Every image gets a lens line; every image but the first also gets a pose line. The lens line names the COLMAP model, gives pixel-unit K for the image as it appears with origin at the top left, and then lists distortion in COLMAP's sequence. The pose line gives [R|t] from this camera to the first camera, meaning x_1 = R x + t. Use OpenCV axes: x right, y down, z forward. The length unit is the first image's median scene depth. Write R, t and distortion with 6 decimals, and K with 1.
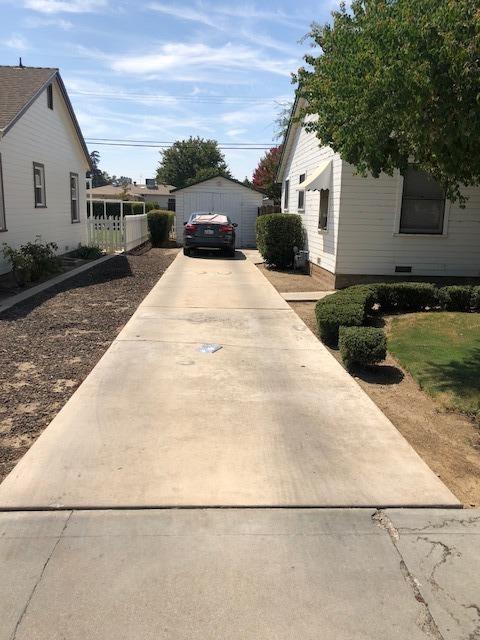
lens RADIAL K [[528.0, 0, 240.0], [0, 528.0, 320.0], [0, 0, 1]] dist [0.148931, -0.562464]
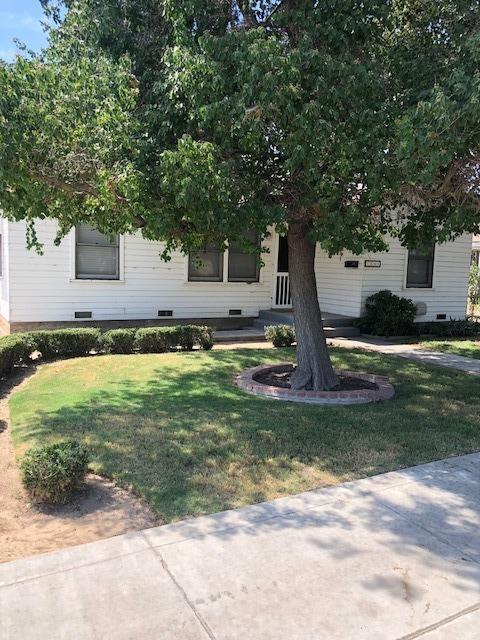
lens RADIAL K [[528.0, 0, 240.0], [0, 528.0, 320.0], [0, 0, 1]] dist [0.148931, -0.562464]
pose [[0.894420, -0.041841, 0.445266, 0.154210], [0.078808, 0.994780, -0.064826, 0.003759], [-0.440229, 0.093072, 0.893049, -0.029110]]
